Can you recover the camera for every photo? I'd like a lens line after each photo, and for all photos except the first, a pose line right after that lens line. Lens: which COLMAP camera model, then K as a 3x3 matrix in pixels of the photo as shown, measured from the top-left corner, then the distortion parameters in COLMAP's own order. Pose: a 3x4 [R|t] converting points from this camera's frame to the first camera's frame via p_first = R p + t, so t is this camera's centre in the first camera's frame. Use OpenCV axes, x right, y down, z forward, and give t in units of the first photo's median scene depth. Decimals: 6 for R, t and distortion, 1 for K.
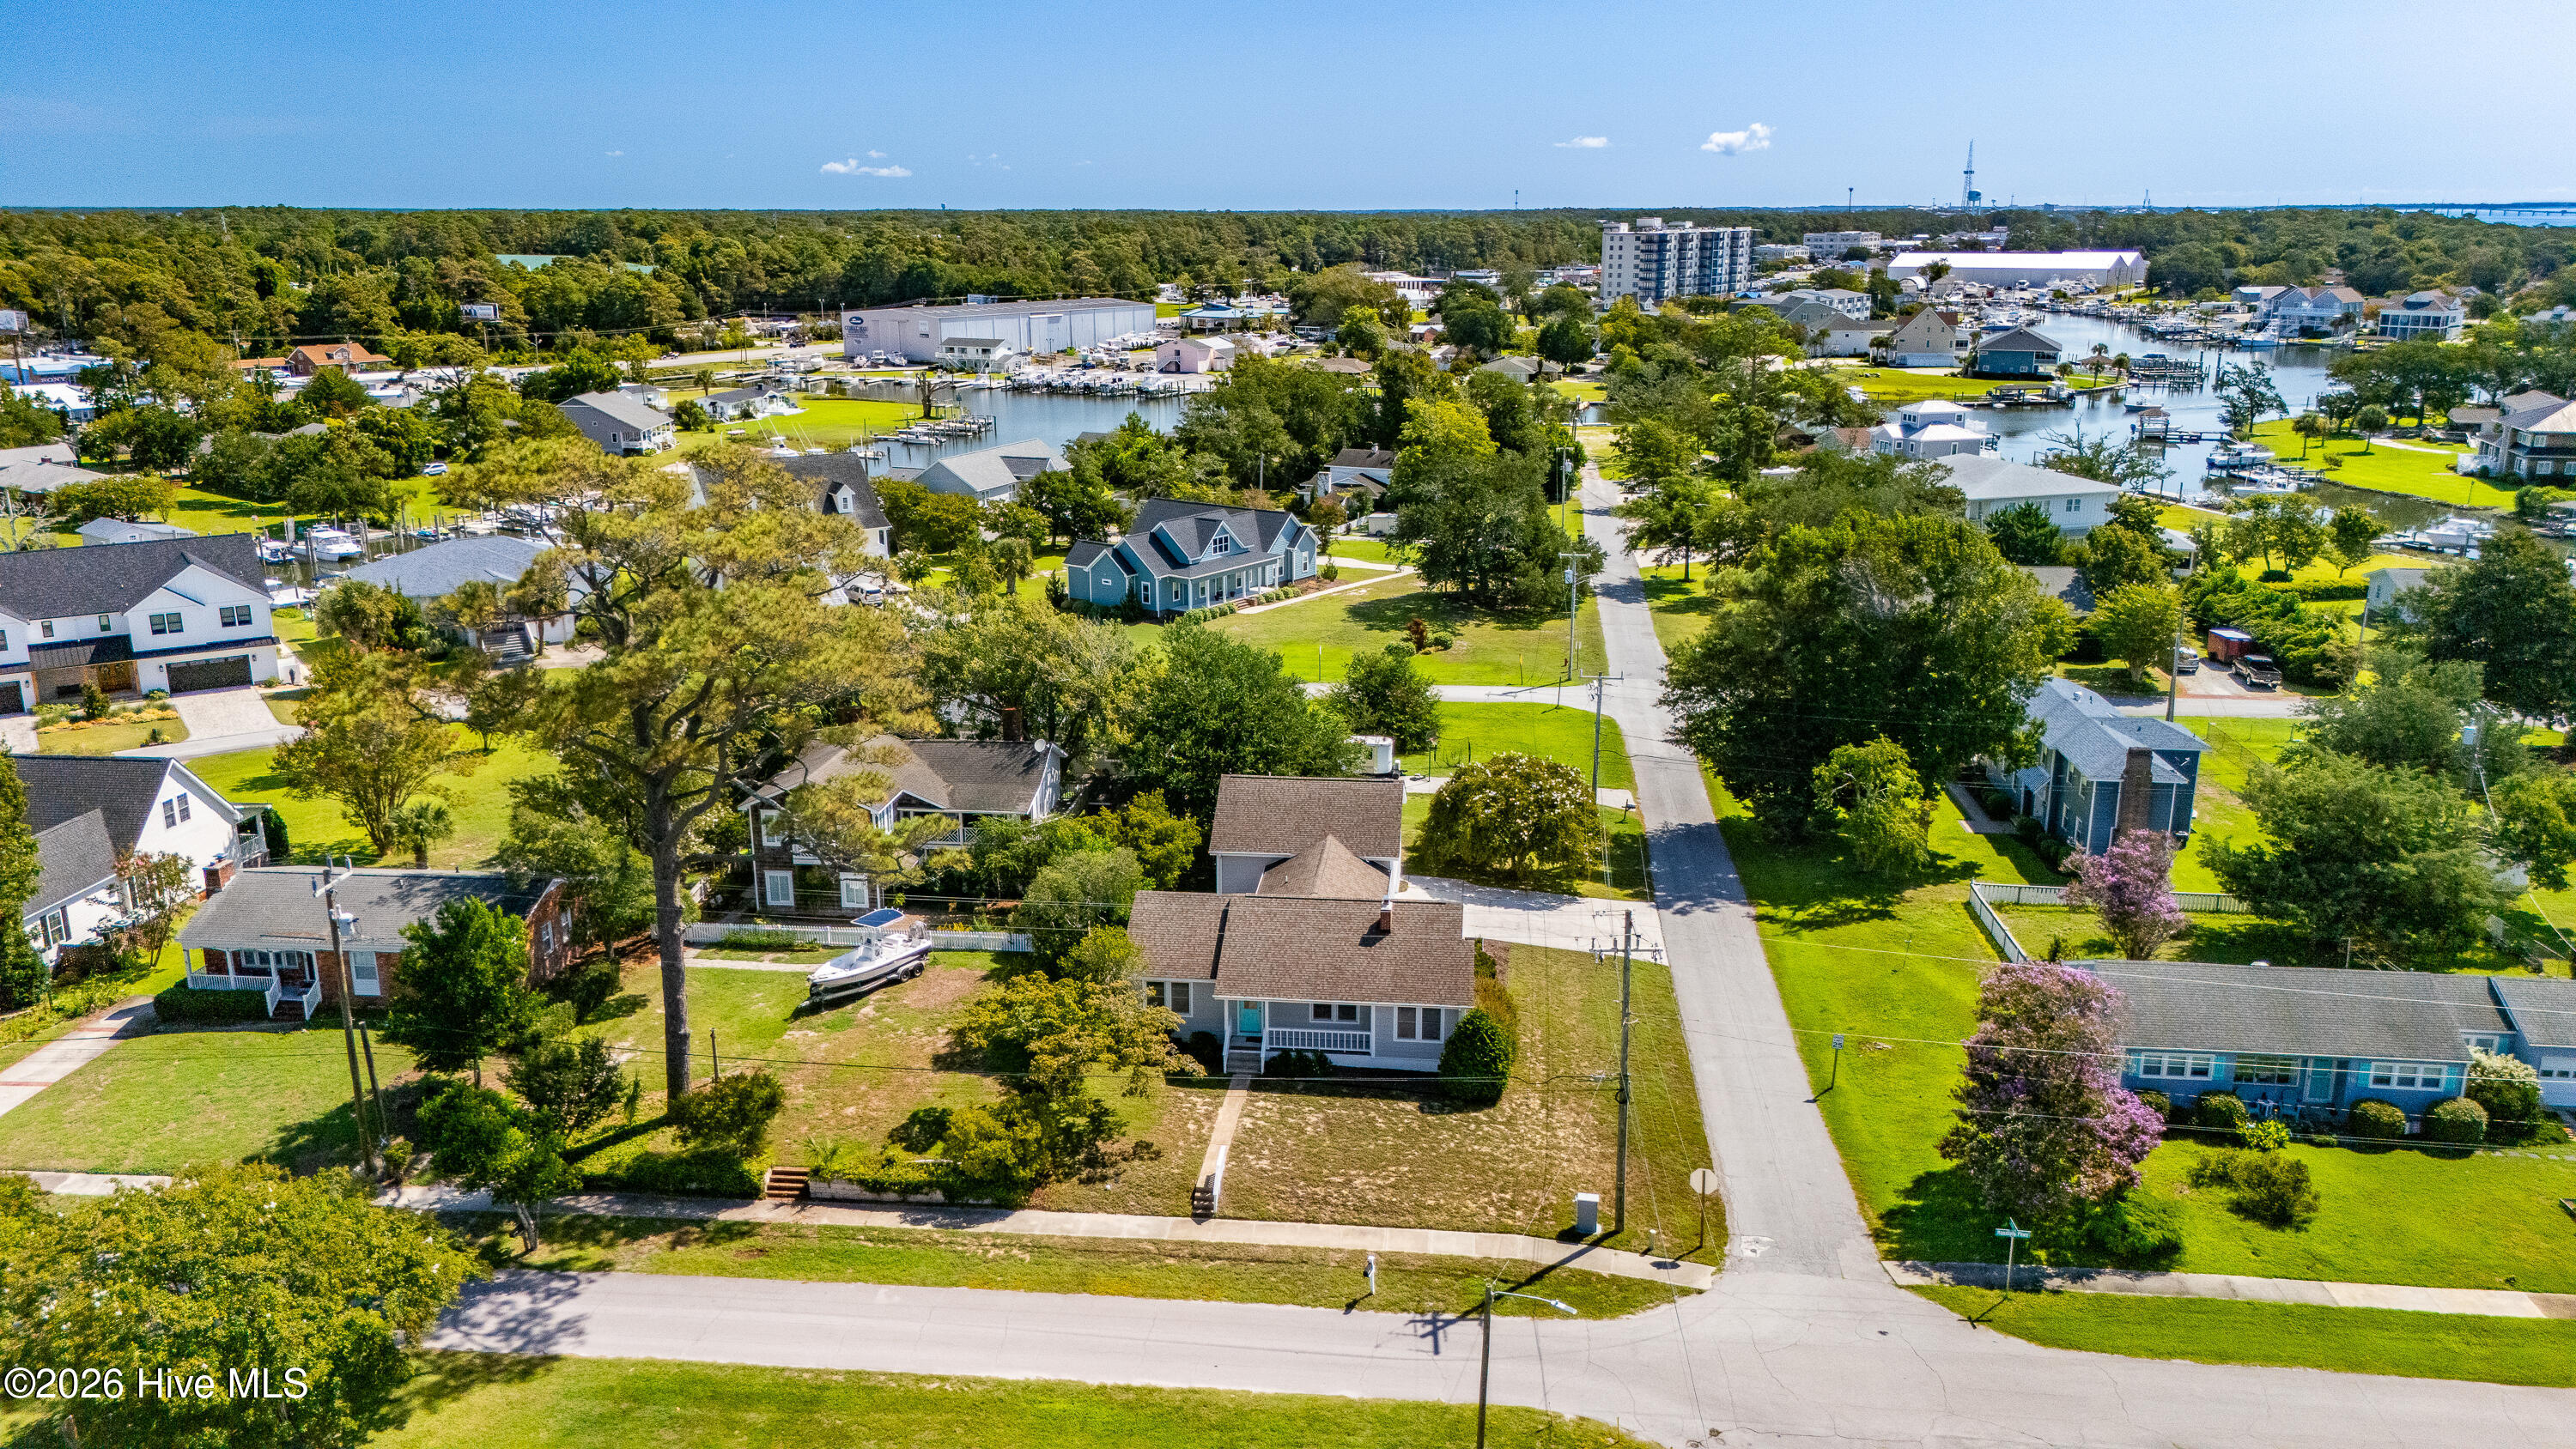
lens RADIAL K [[1891.5, 0, 1286.9], [0, 1891.5, 724.5], [0, 0, 1]] dist [0.076259, -0.072413]
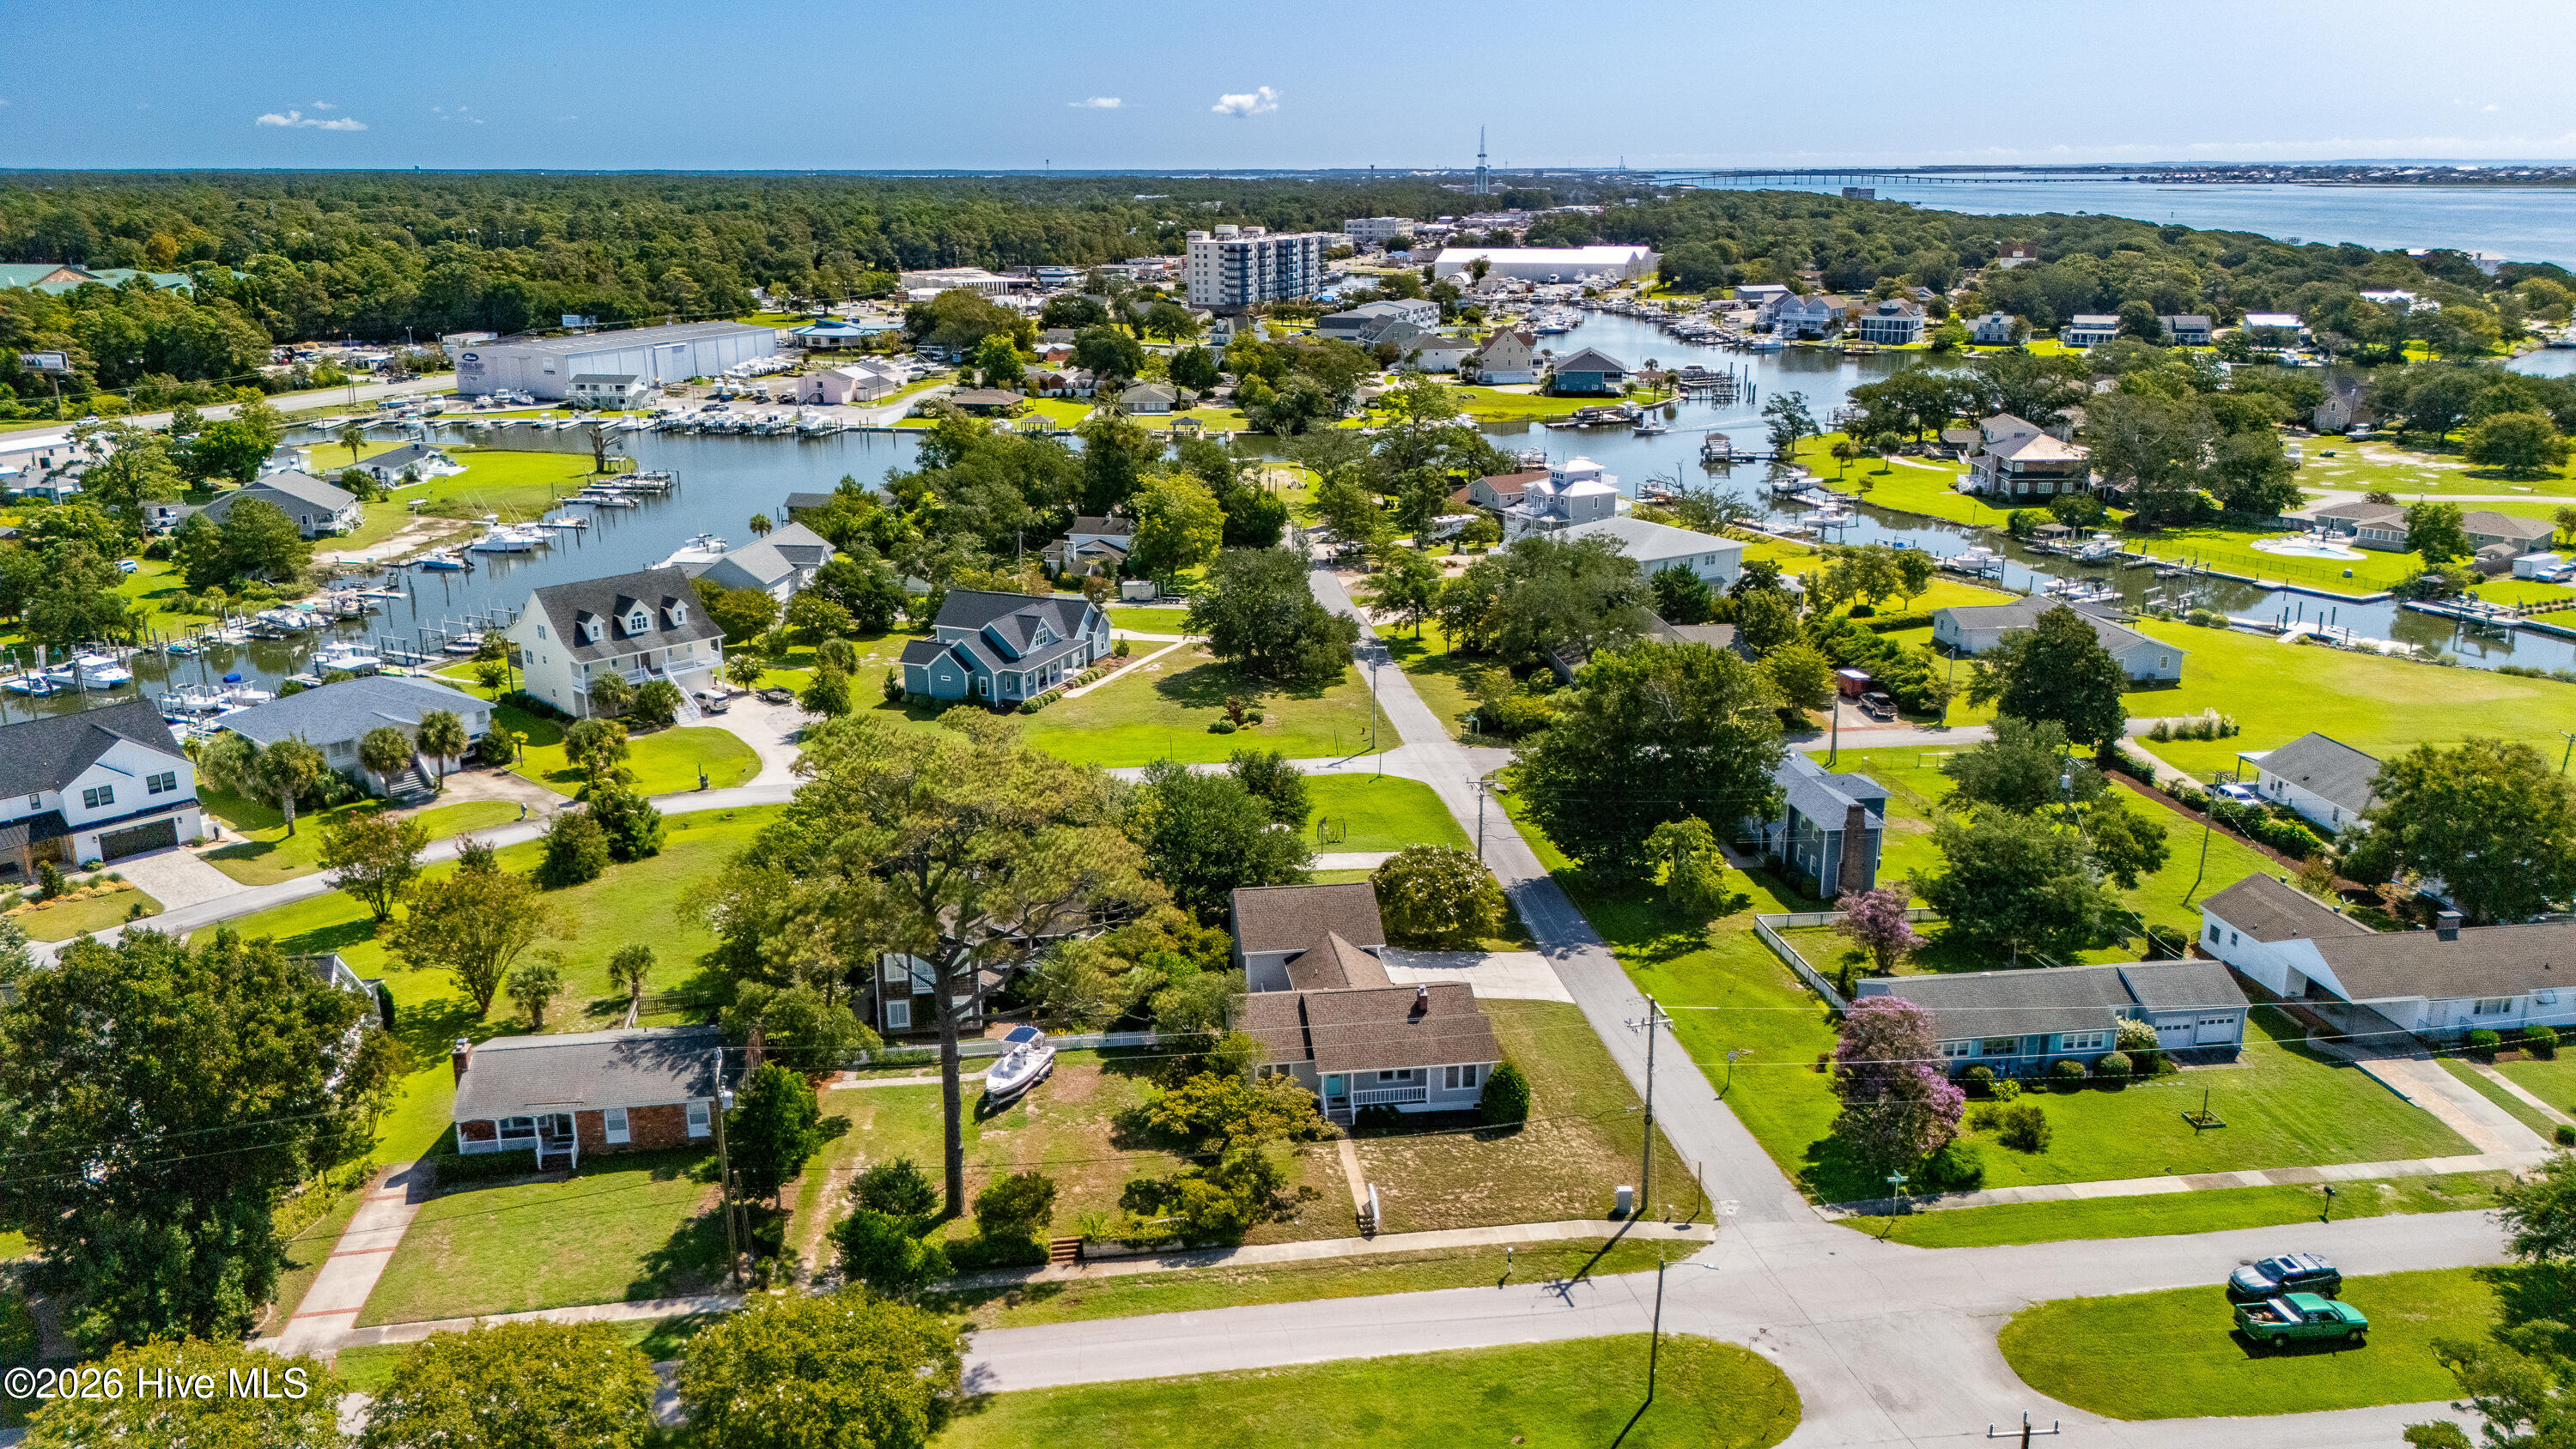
lens RADIAL K [[1891.5, 0, 1286.9], [0, 1891.5, 724.5], [0, 0, 1]] dist [0.076259, -0.072413]
pose [[0.970706, -0.069317, 0.230056, -0.279189], [0.064723, 0.997525, 0.027469, -0.115167], [-0.231390, -0.011774, 0.972790, -0.255934]]
